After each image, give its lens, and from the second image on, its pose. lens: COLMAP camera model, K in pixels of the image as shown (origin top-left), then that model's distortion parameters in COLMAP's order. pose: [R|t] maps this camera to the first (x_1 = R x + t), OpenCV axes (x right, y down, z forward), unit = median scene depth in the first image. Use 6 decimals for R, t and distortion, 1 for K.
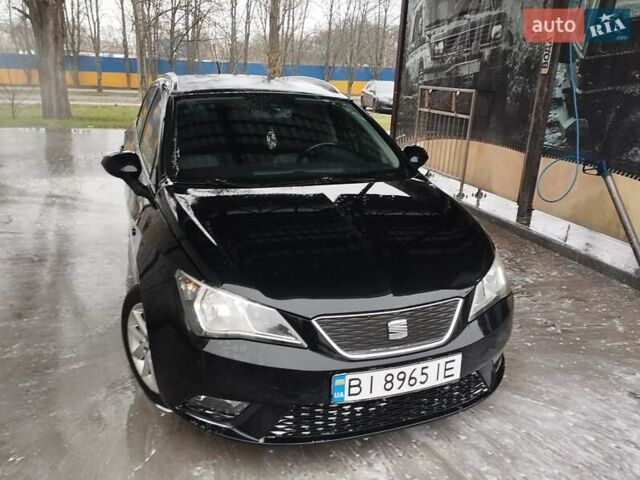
lens RADIAL K [[522.6, 0, 315.1], [0, 522.6, 253.4], [0, 0, 1]] dist [0.096841, -0.114476]
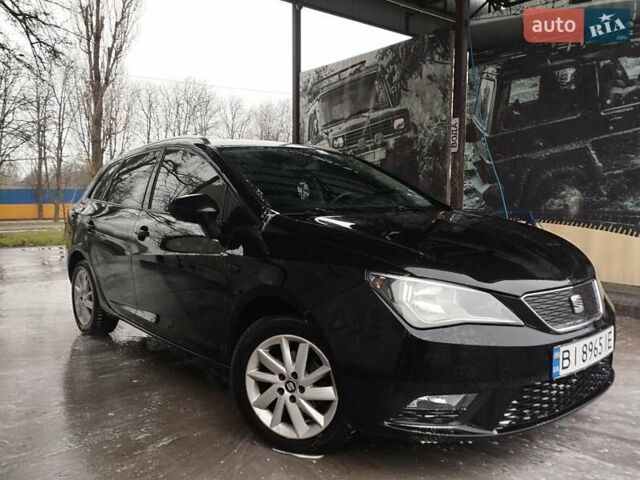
lens RADIAL K [[522.6, 0, 315.1], [0, 522.6, 253.4], [0, 0, 1]] dist [0.096841, -0.114476]
pose [[0.939276, -0.071744, 0.335579, -0.284930], [0.143871, 0.970137, -0.195285, 0.072843], [-0.311547, 0.231706, 0.921548, 0.056017]]
